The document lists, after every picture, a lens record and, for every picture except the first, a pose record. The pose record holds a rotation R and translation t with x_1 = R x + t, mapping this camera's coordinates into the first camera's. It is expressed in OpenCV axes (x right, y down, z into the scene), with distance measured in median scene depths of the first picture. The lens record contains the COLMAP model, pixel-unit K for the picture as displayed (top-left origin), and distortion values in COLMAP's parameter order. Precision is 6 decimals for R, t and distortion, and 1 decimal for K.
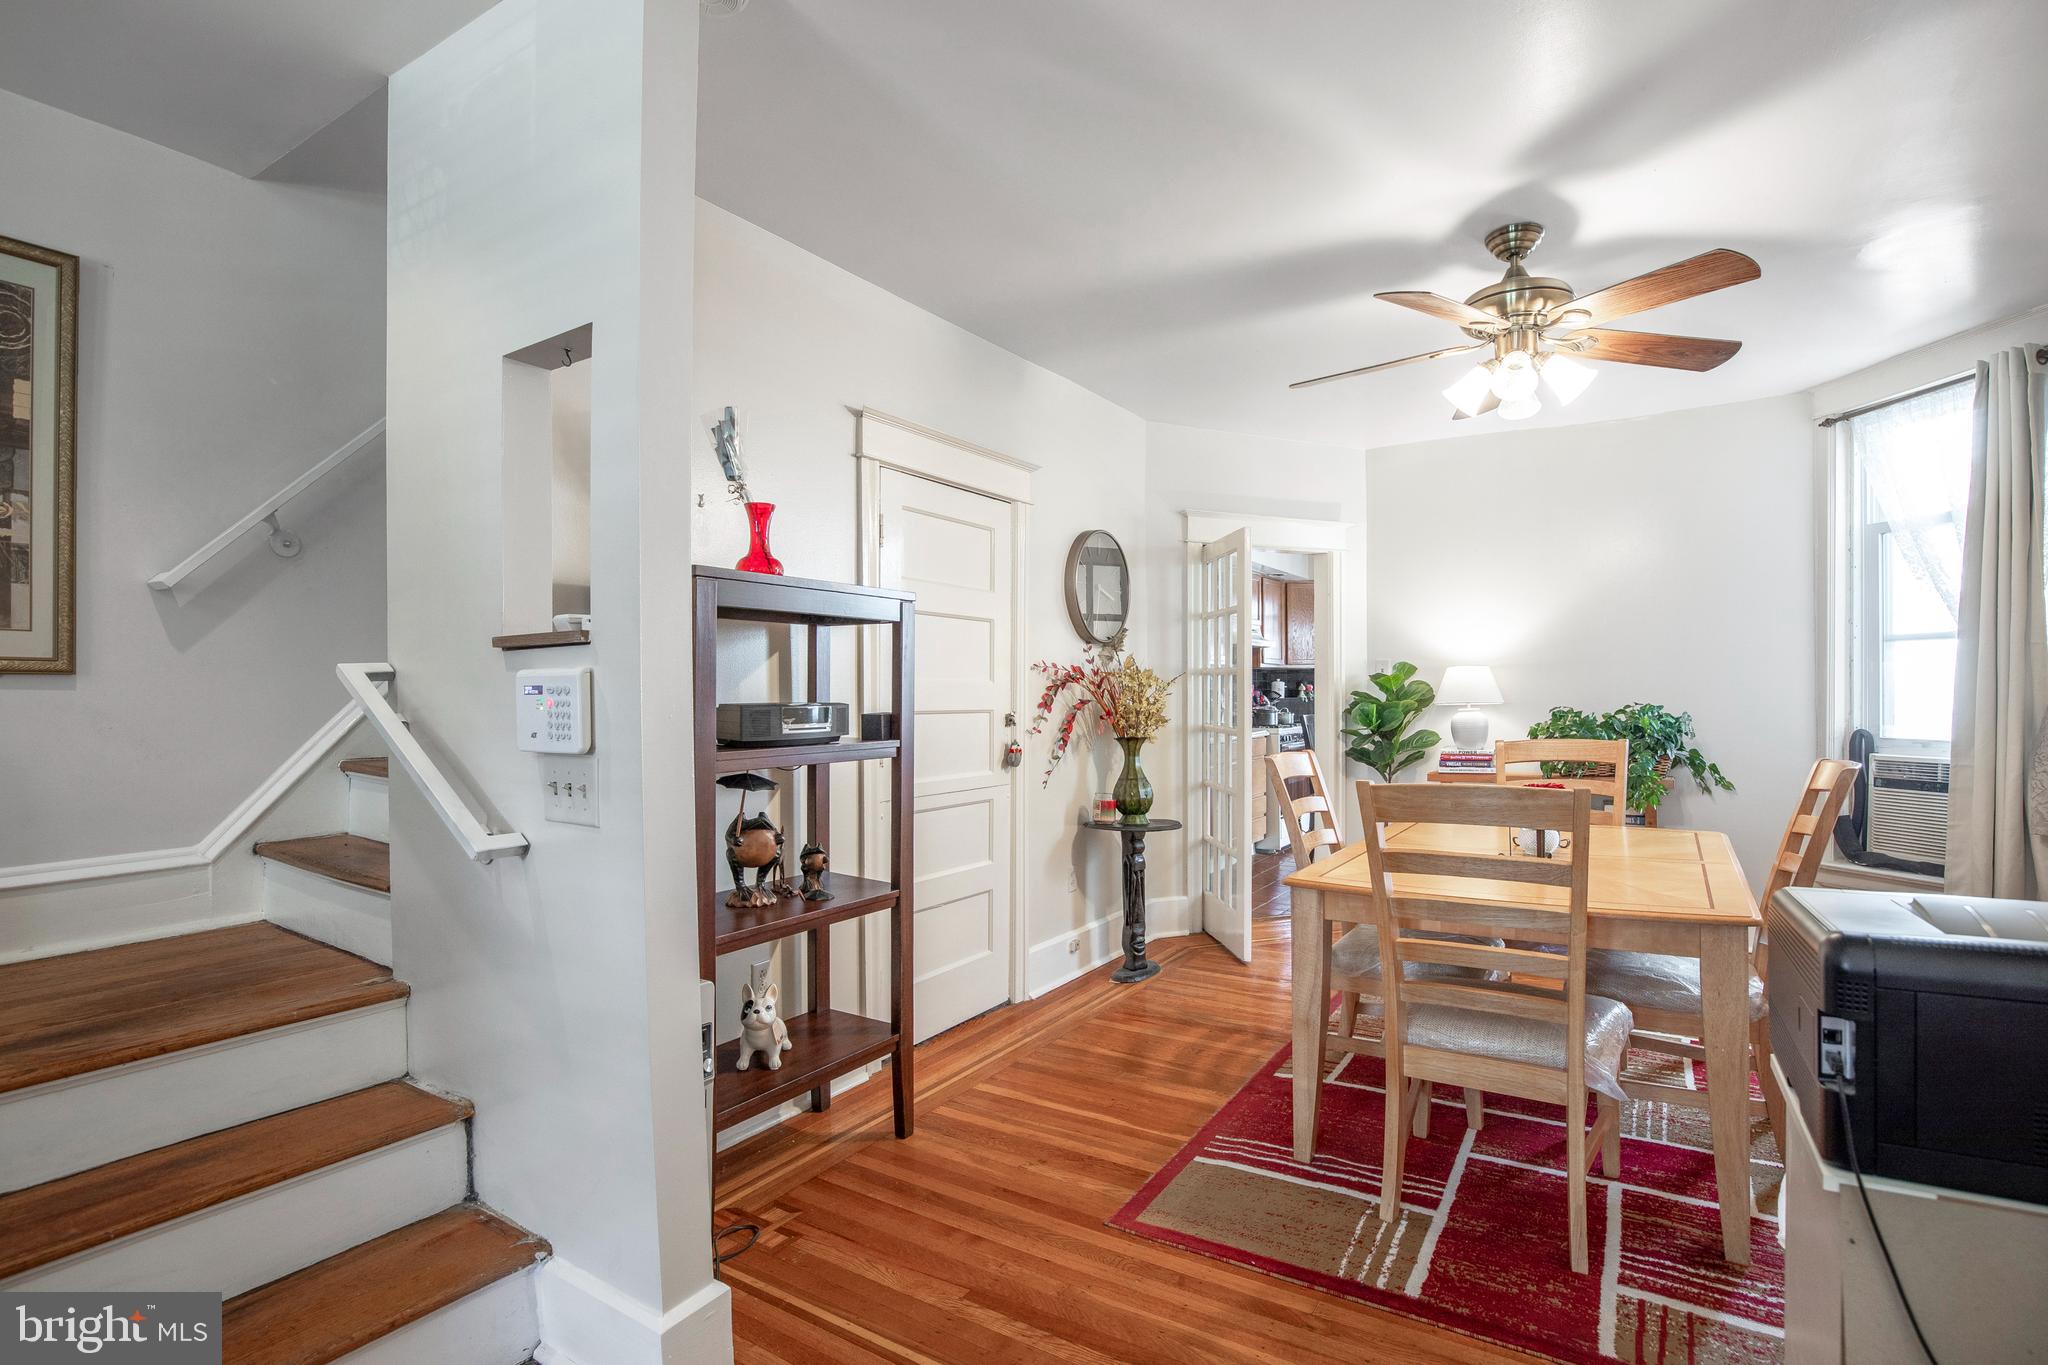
lens RADIAL K [[967.3, 0, 1039.0], [0, 967.3, 686.0], [0, 0, 1]] dist [-0.039051, 0.008284]
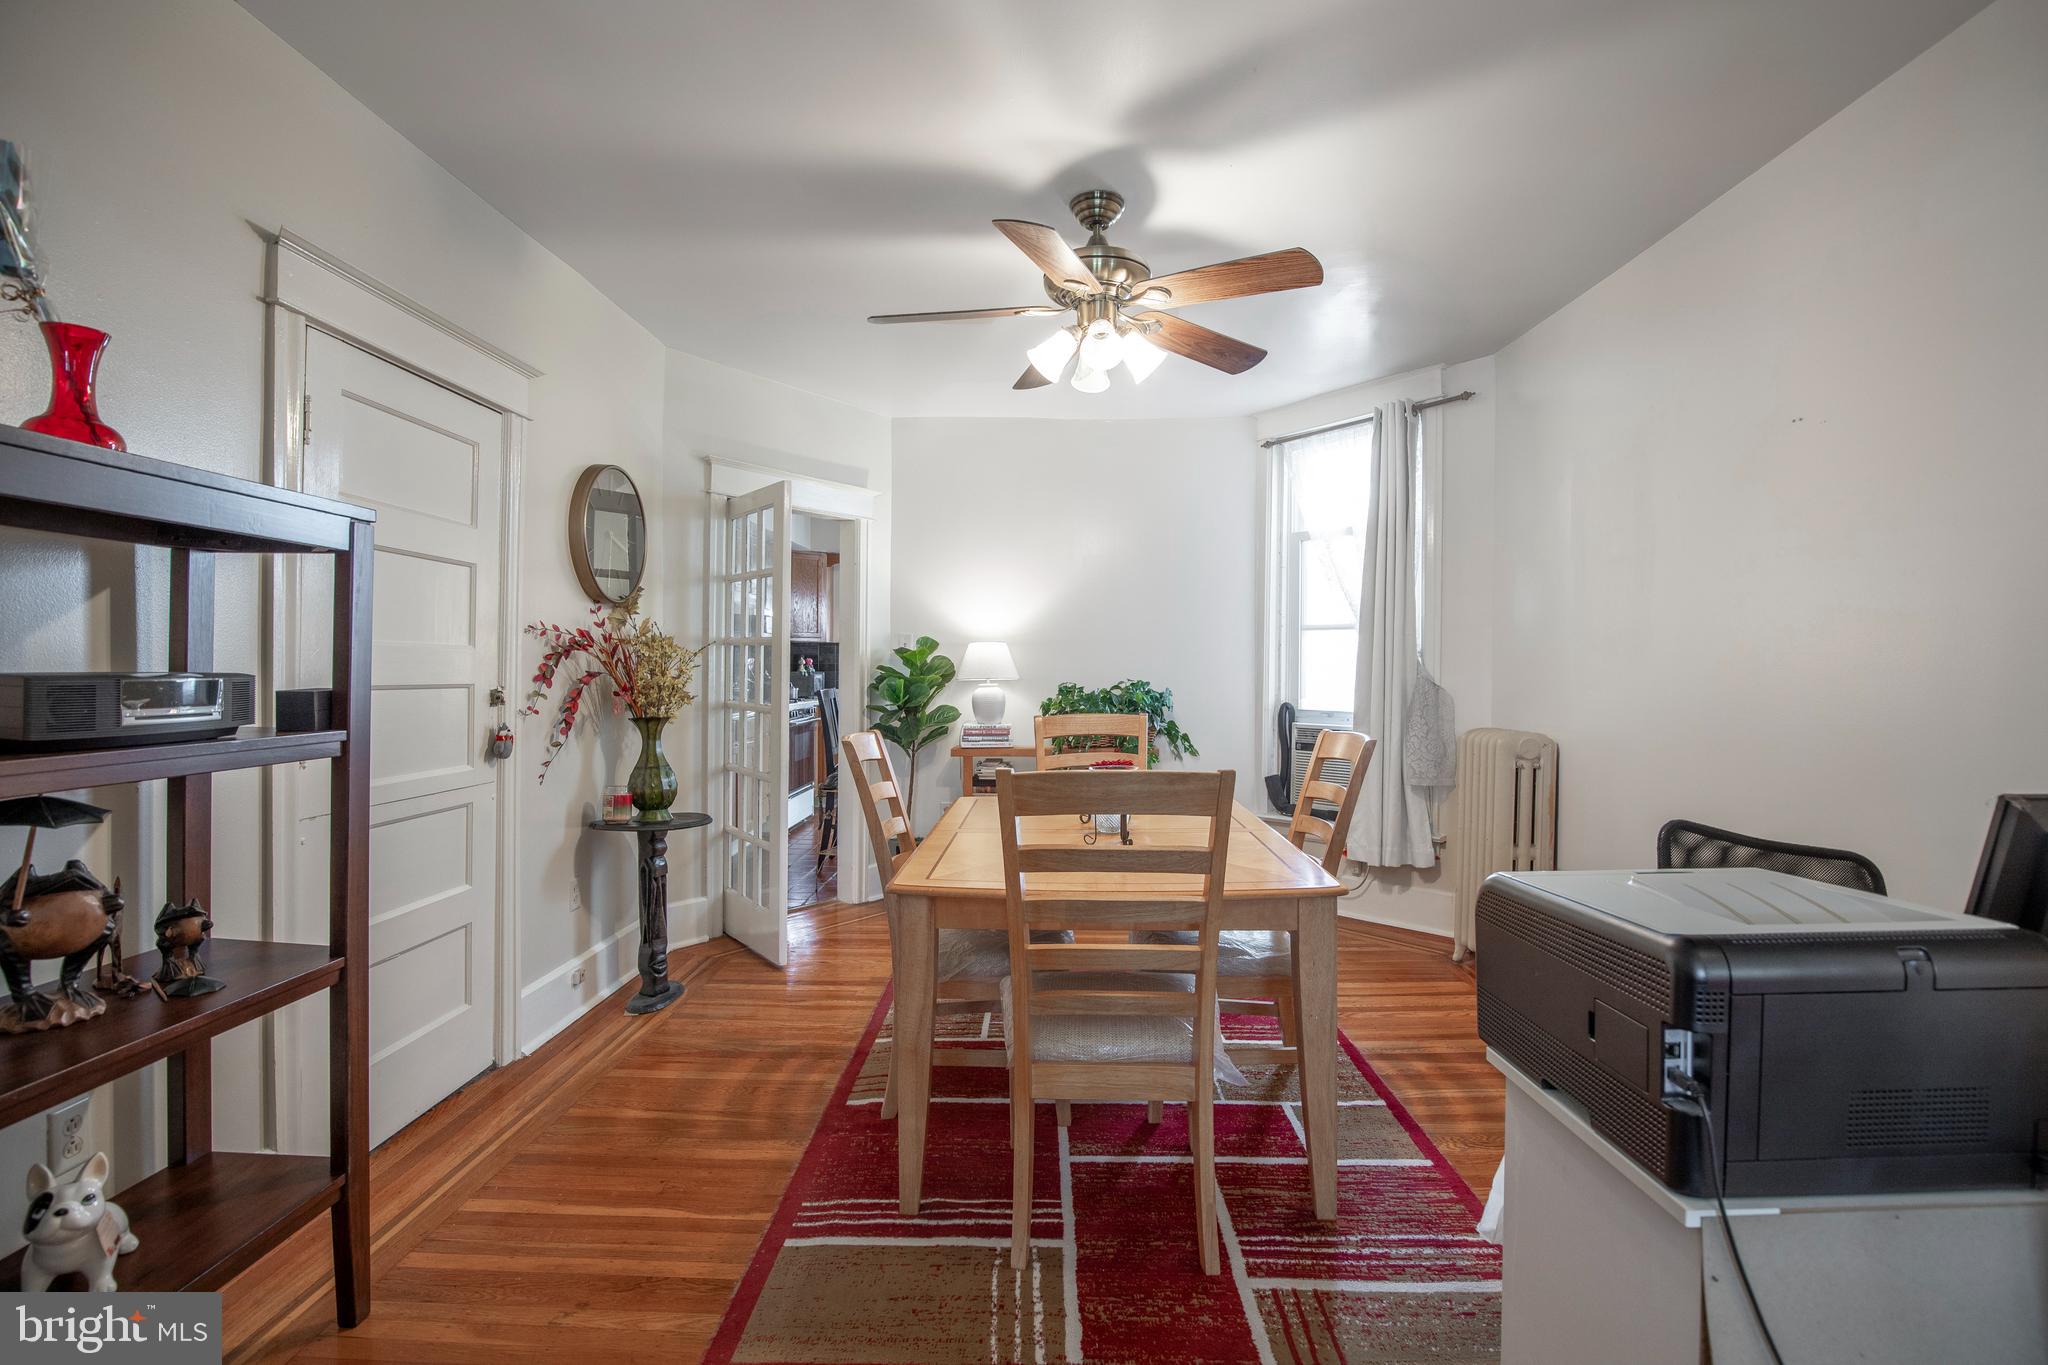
lens RADIAL K [[967.4, 0, 1018.7], [0, 967.4, 668.8], [0, 0, 1]] dist [-0.039061, 0.008921]
pose [[0.870515, 0.010574, 0.492028, -0.056496], [-0.015041, 0.999874, 0.005124, 0.003219], [-0.491911, -0.011861, 0.870564, 0.183927]]
